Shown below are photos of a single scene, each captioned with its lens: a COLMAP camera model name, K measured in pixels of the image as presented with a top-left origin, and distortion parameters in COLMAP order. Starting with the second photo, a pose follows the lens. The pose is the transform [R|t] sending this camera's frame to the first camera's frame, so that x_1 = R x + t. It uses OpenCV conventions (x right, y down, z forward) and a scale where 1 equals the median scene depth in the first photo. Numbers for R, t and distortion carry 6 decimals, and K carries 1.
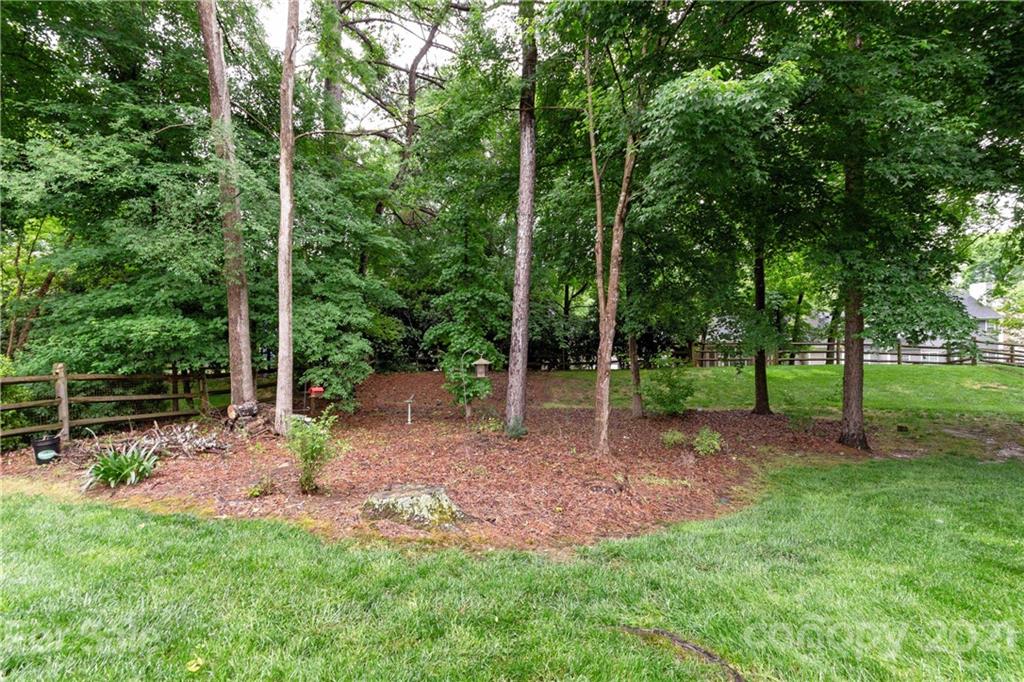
lens RADIAL K [[471.0, 0, 517.0], [0, 471.0, 345.5], [0, 0, 1]] dist [0.001805, 0.000787]
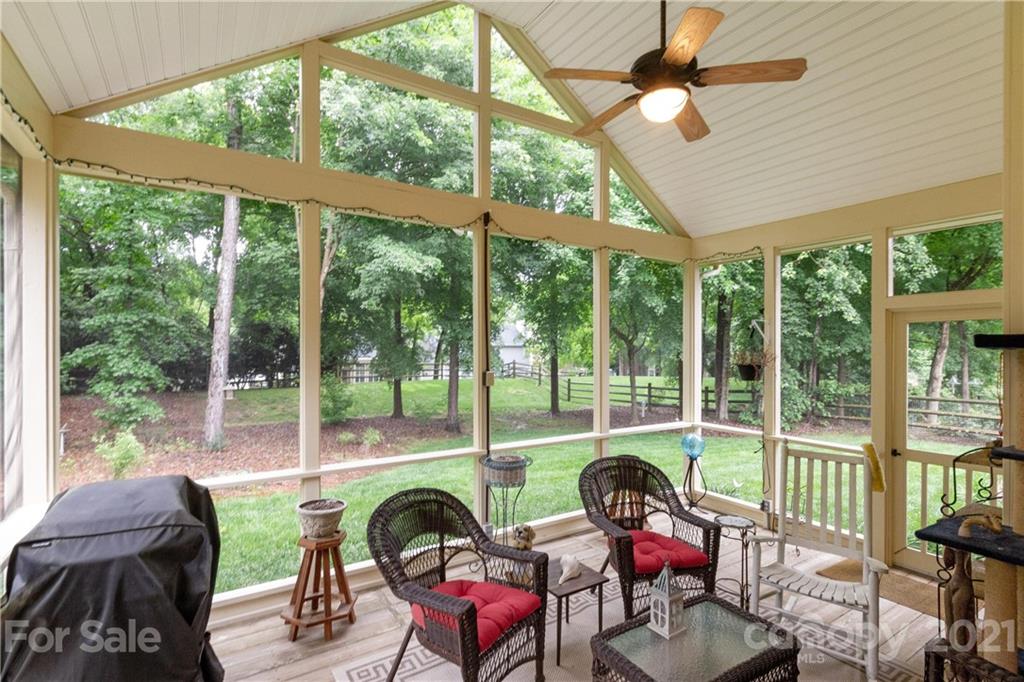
lens RADIAL K [[483.7, 0, 514.0], [0, 483.7, 351.1], [0, 0, 1]] dist [0.002313, 0.000719]
pose [[0.730509, 0.021021, 0.682579, -0.213319], [-0.008472, 0.999728, -0.021721, -0.023133], [-0.682850, 0.010084, 0.730489, -0.281381]]
